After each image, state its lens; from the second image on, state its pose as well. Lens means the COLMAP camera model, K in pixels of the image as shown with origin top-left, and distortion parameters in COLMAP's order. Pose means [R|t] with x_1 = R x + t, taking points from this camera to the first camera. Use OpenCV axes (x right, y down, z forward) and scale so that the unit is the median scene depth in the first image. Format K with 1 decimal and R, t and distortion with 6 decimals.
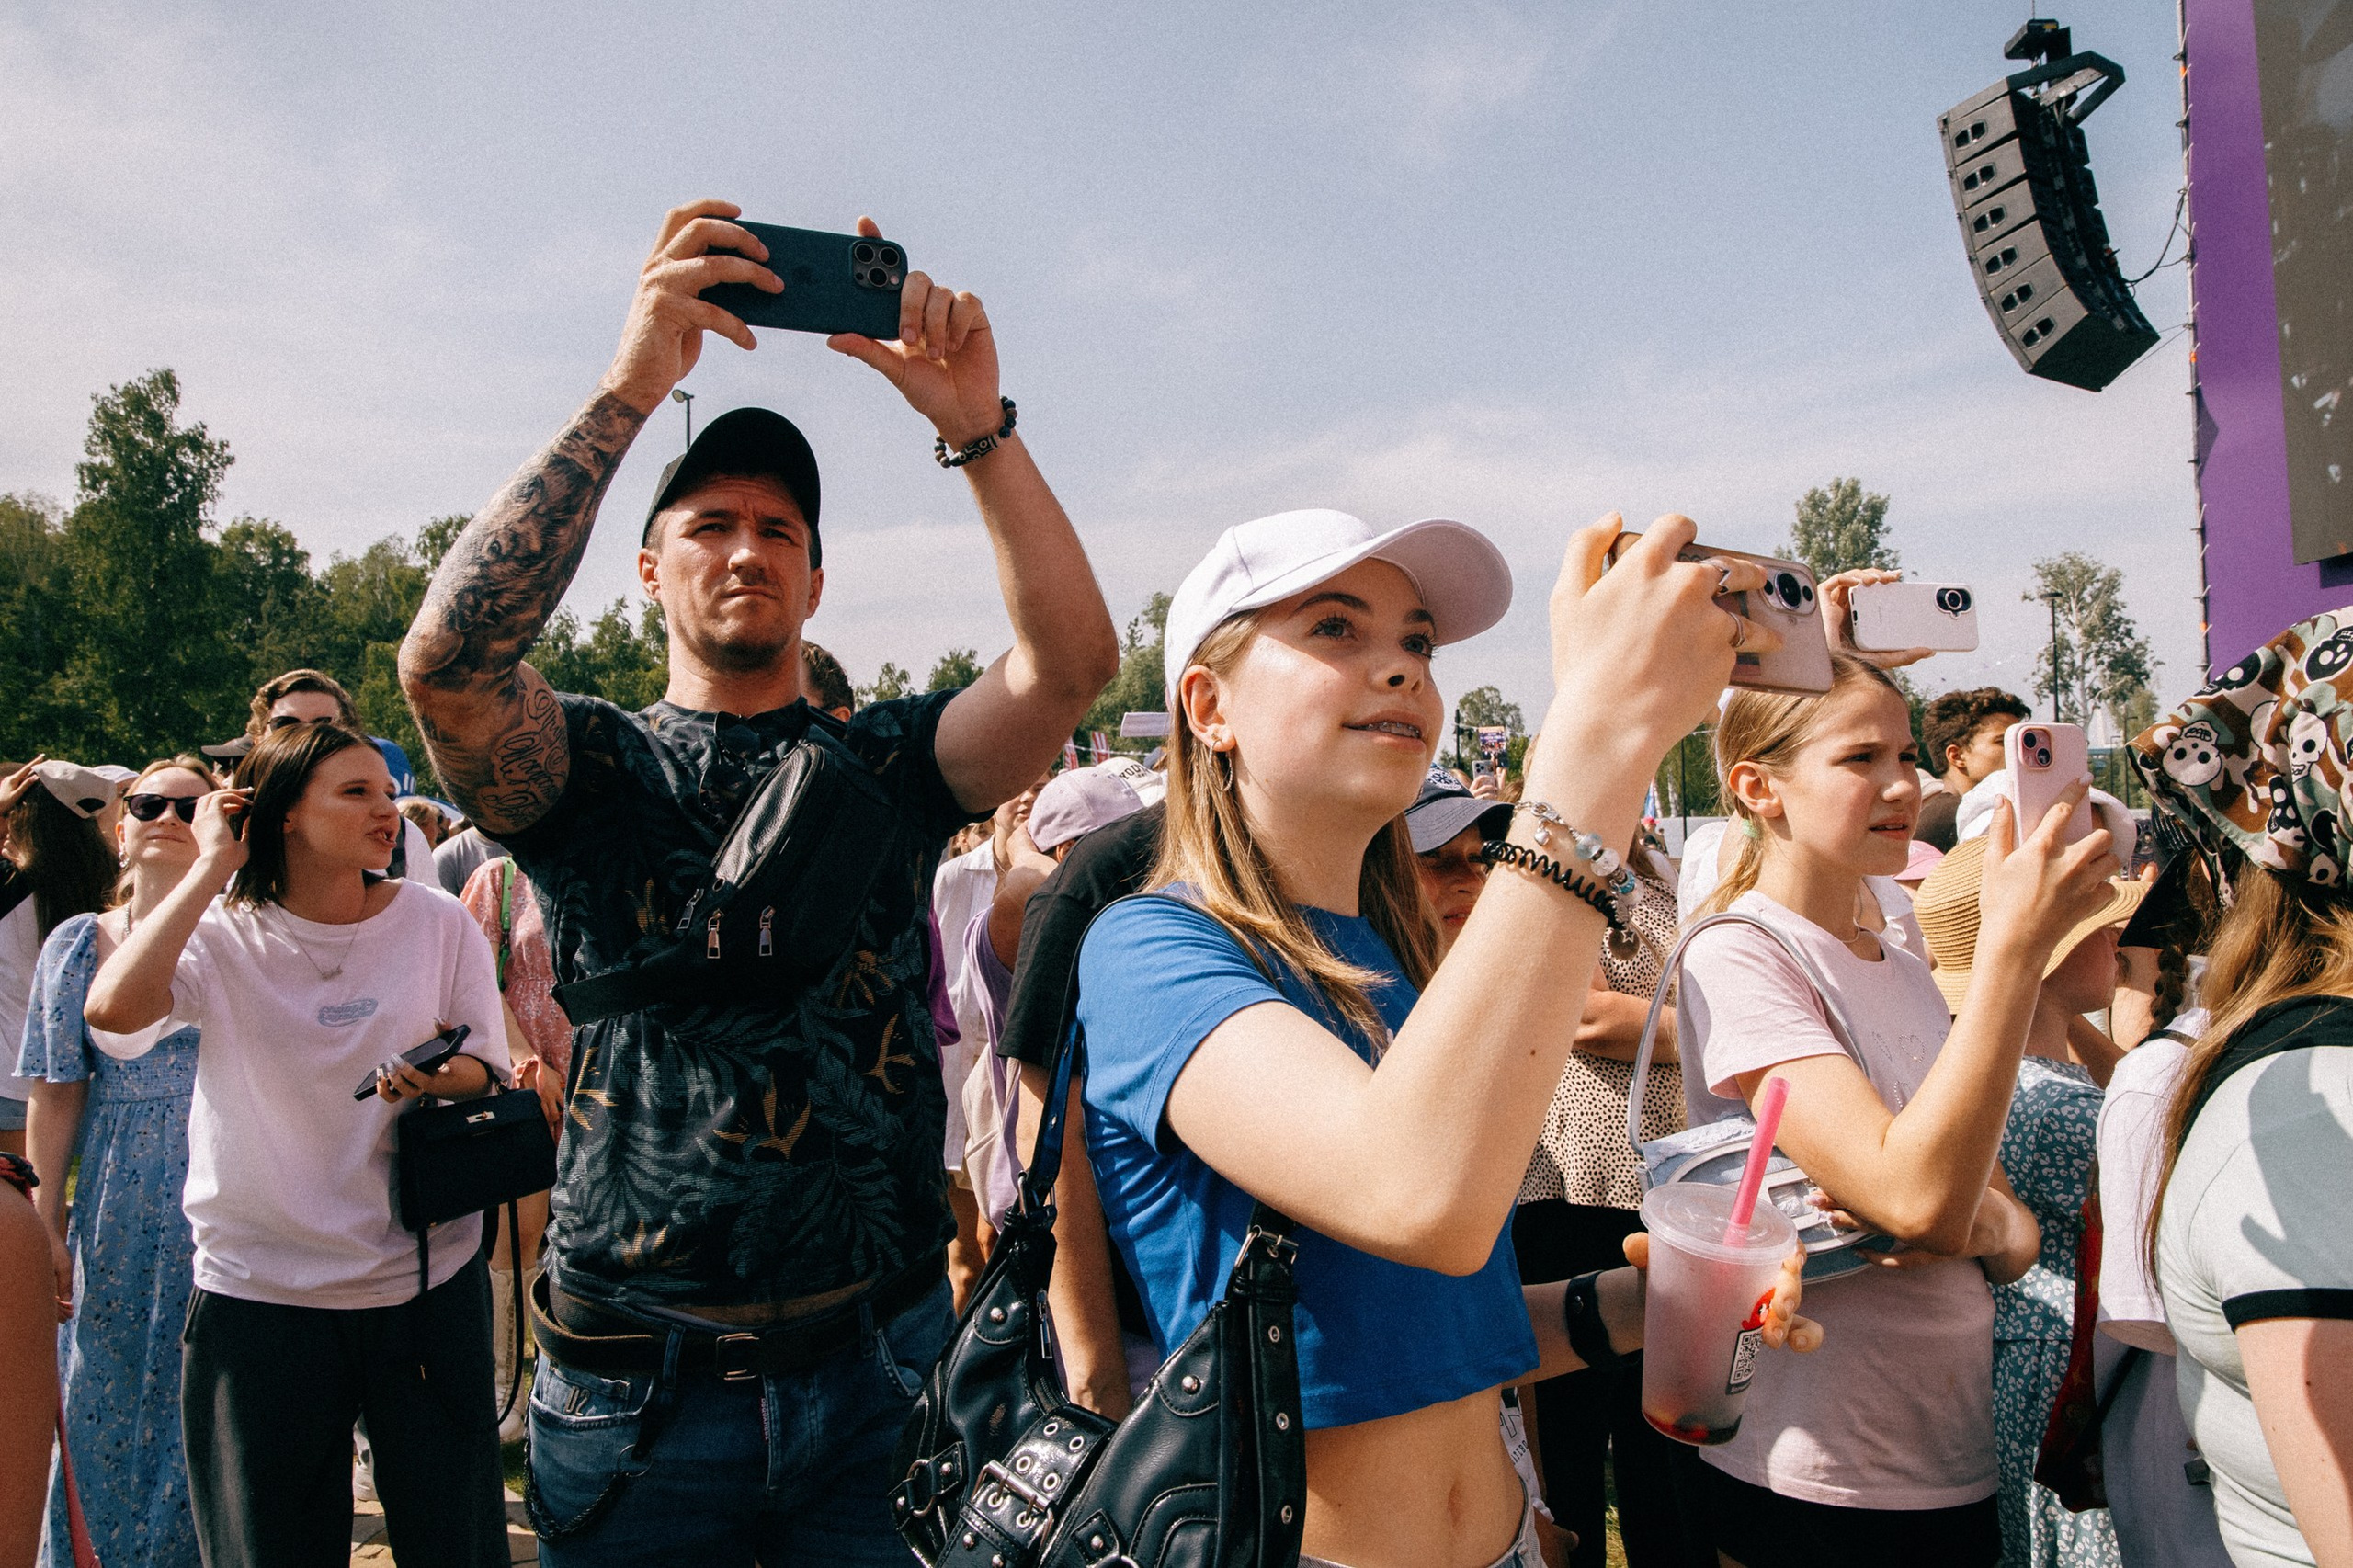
lens RADIAL K [[1579.3, 0, 1199.2], [0, 1579.3, 783.4], [0, 0, 1]] dist [-0.002345, 0.000556]
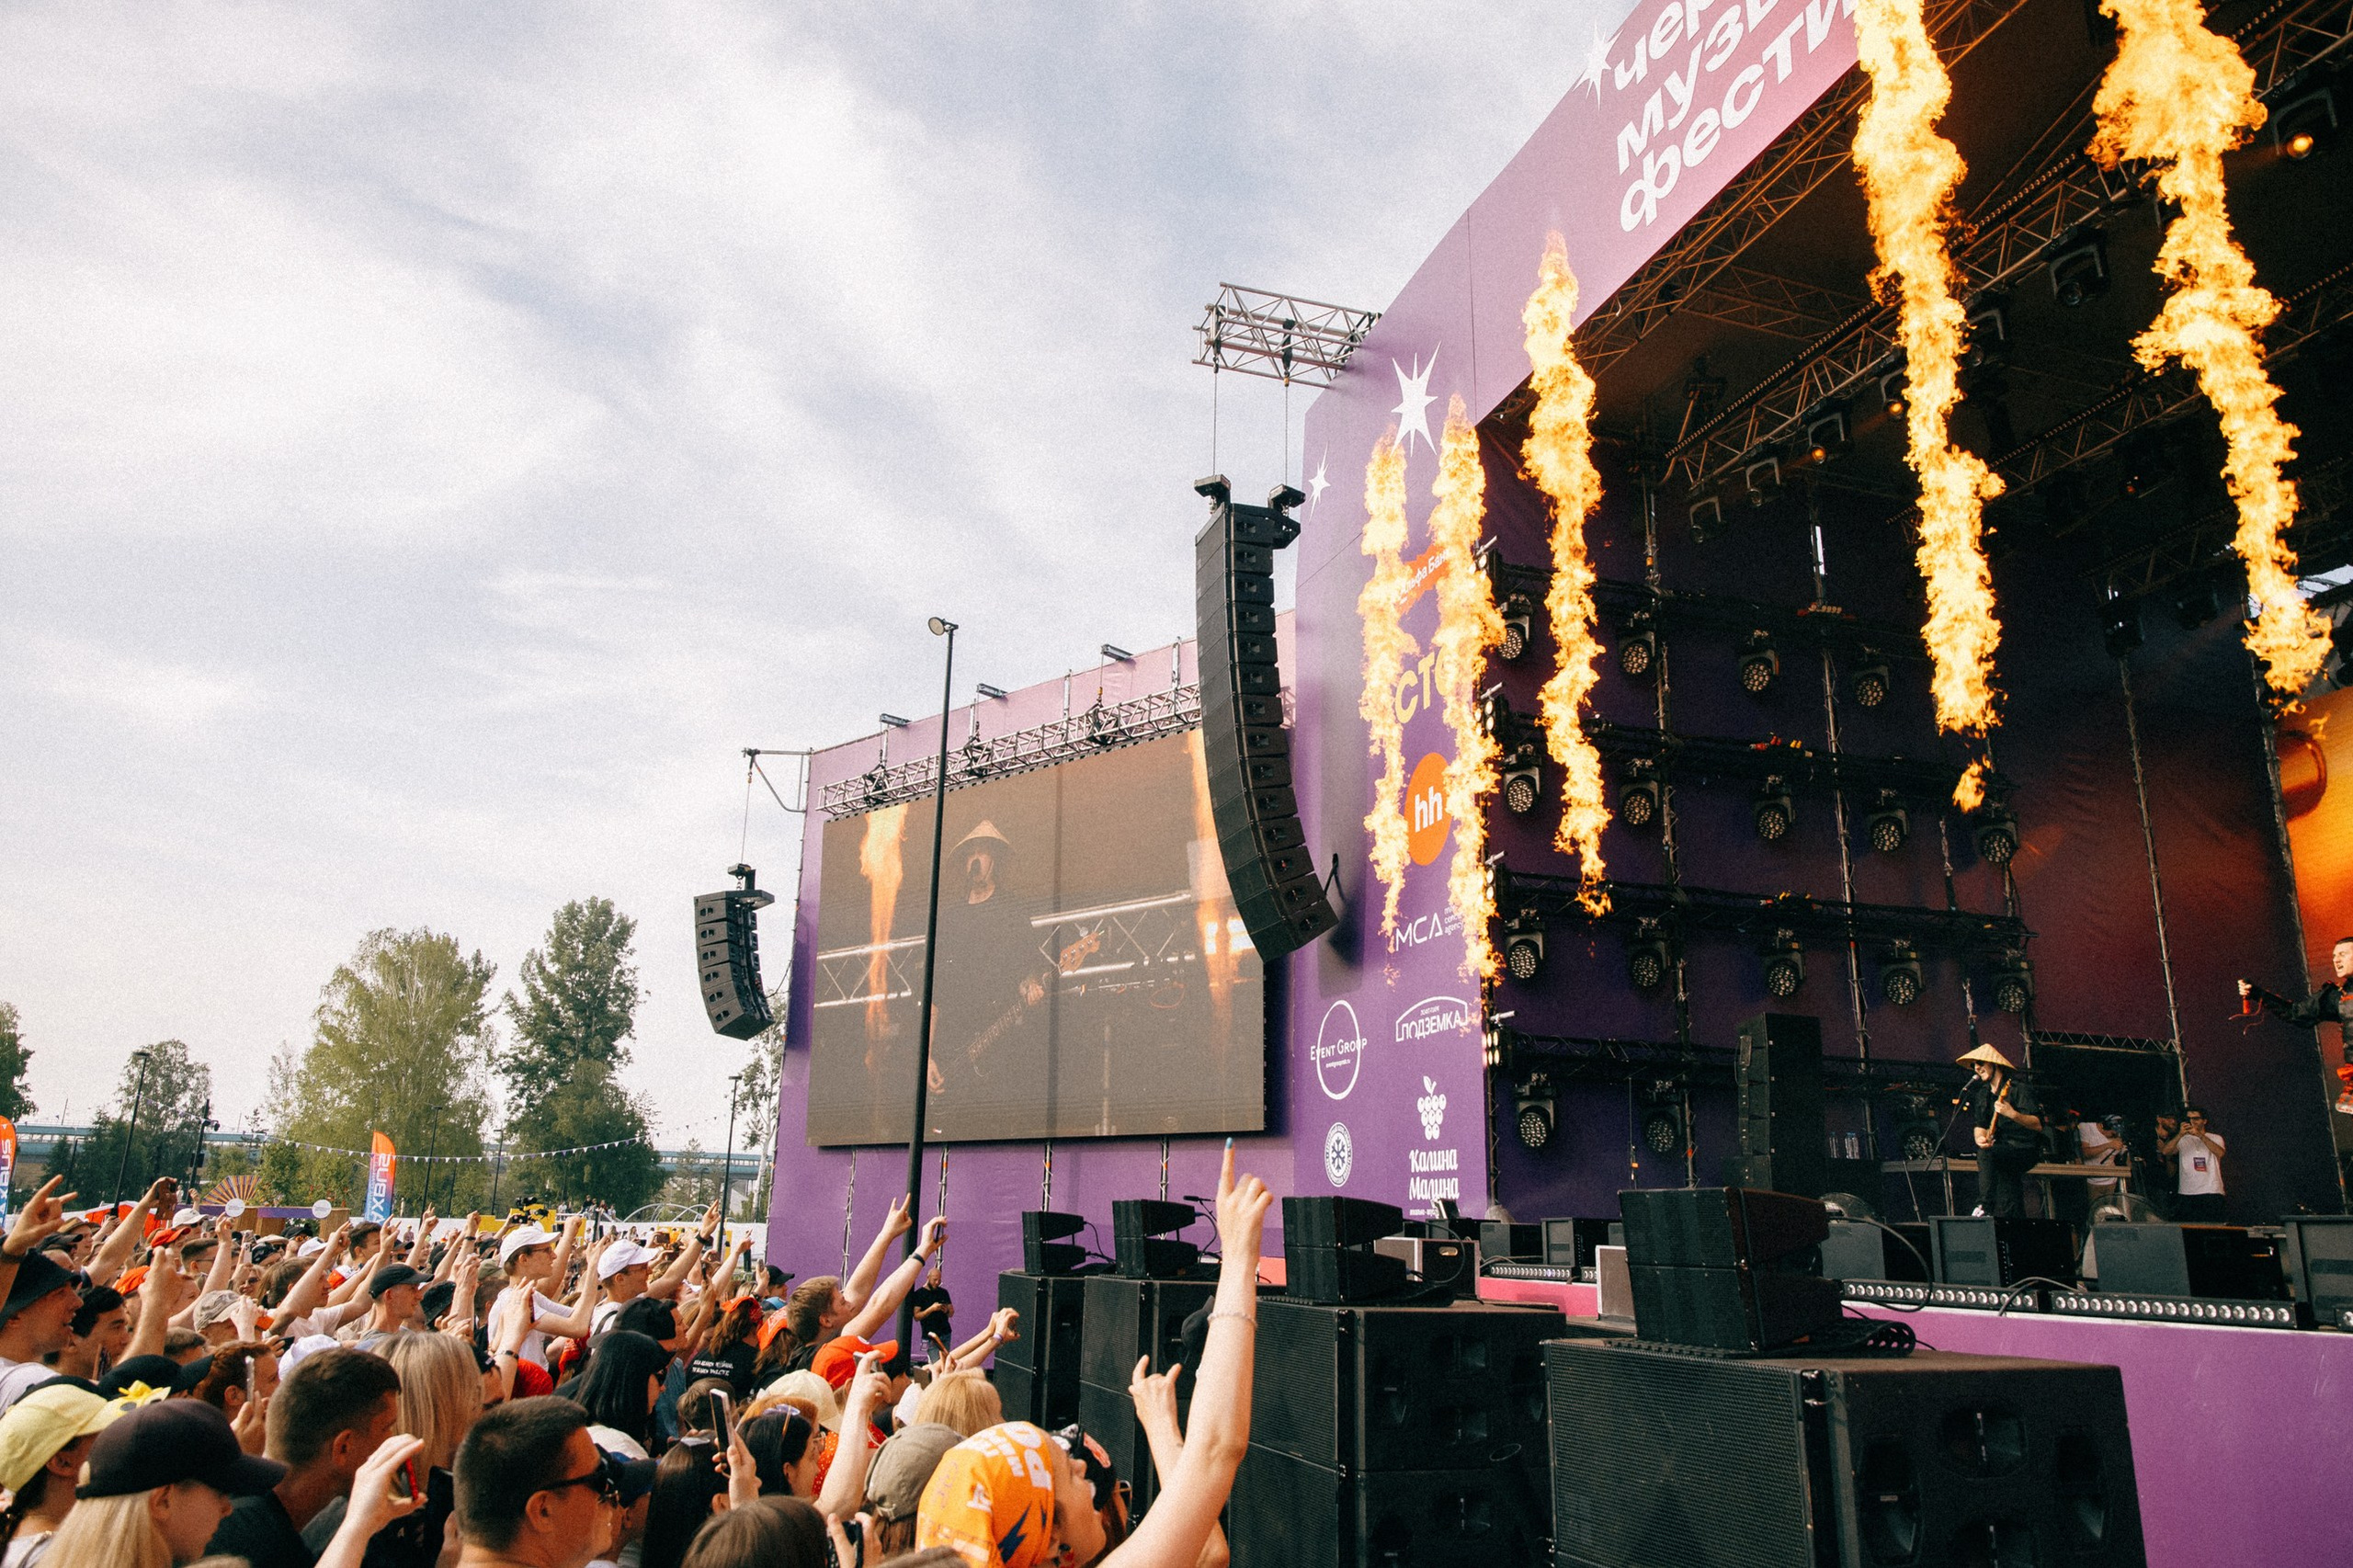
lens RADIAL K [[1579.3, 0, 1199.2], [0, 1579.3, 783.4], [0, 0, 1]] dist [-0.002345, 0.000556]
pose [[0.717781, 0.211902, 0.663241, -0.500548], [-0.048812, 0.965534, -0.255658, -0.064762], [-0.694556, 0.151132, 0.703385, -1.018890]]
